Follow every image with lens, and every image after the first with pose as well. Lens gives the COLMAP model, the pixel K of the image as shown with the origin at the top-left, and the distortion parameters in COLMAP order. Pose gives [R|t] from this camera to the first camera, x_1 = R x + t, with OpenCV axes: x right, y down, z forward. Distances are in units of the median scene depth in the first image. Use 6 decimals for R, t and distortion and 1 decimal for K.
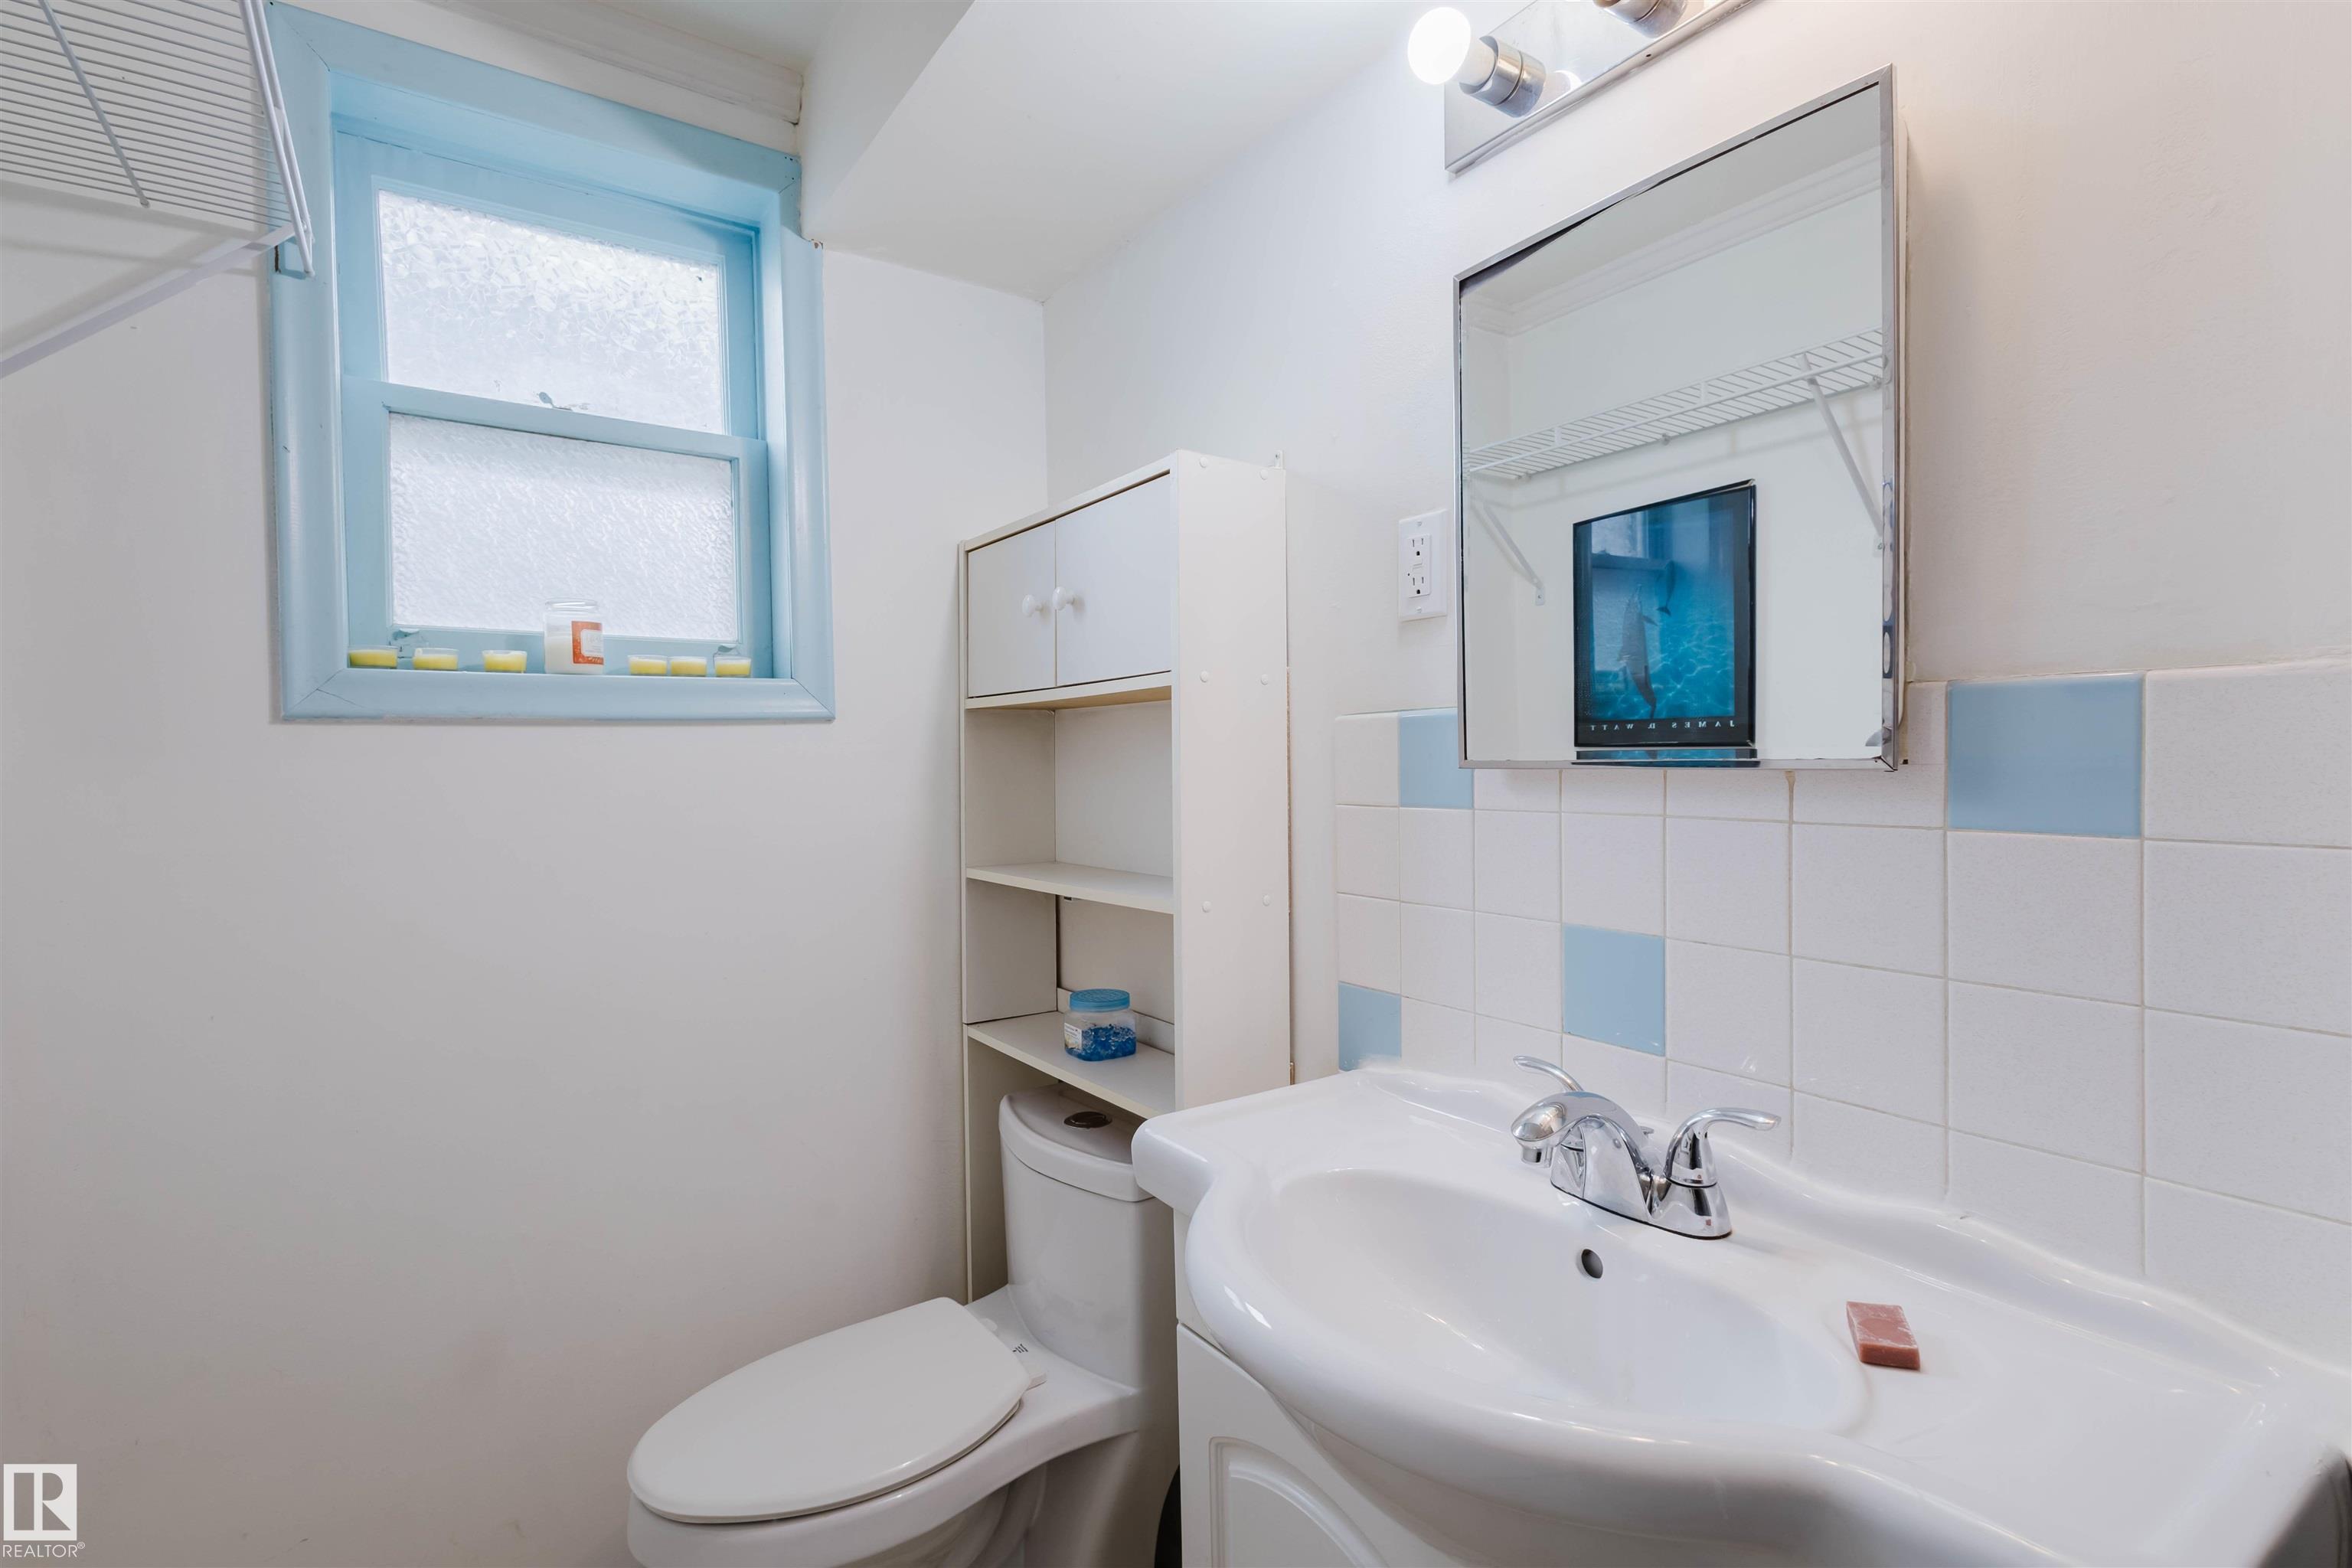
lens RADIAL K [[1082.0, 0, 1174.4], [0, 1082.0, 779.9], [0, 0, 1]] dist [0.010942, -0.002985]
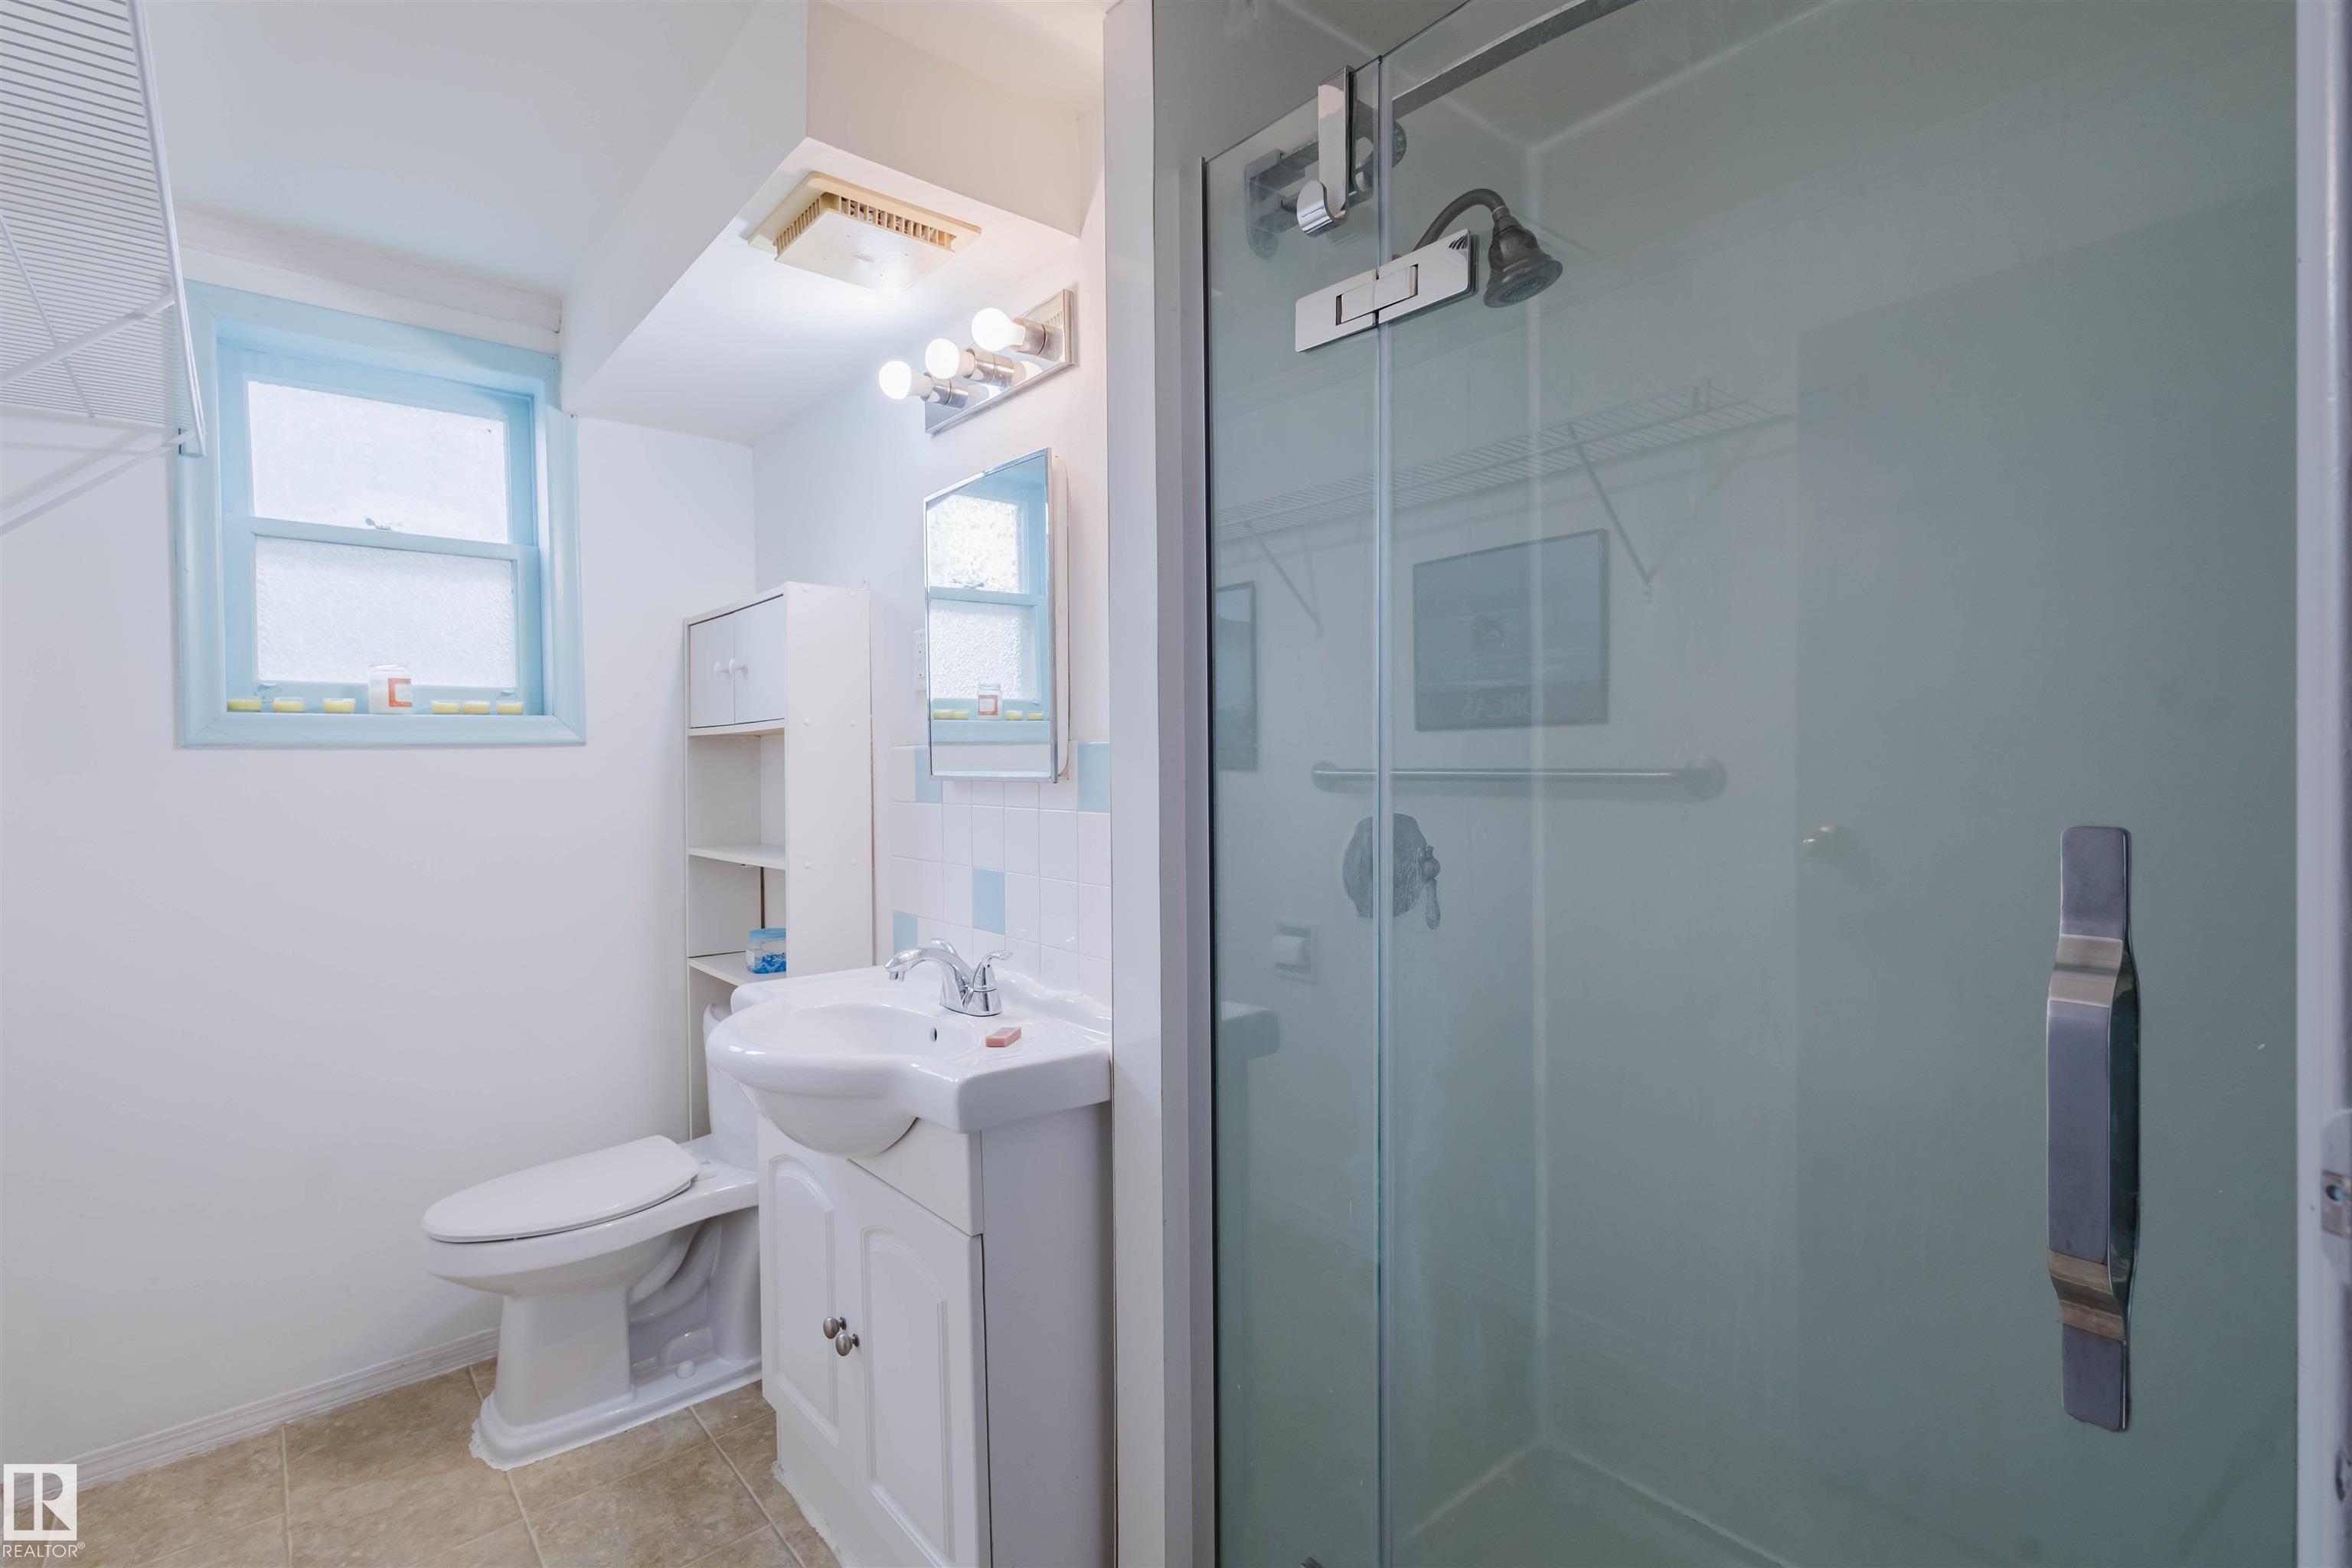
lens RADIAL K [[1082.0, 0, 1174.9], [0, 1082.0, 782.1], [0, 0, 1]] dist [0.010942, -0.002985]
pose [[0.995111, 0.001171, 0.098757, 0.355389], [-0.000941, 0.999997, -0.002375, -0.002659], [-0.098760, 0.002271, 0.995109, -0.563461]]
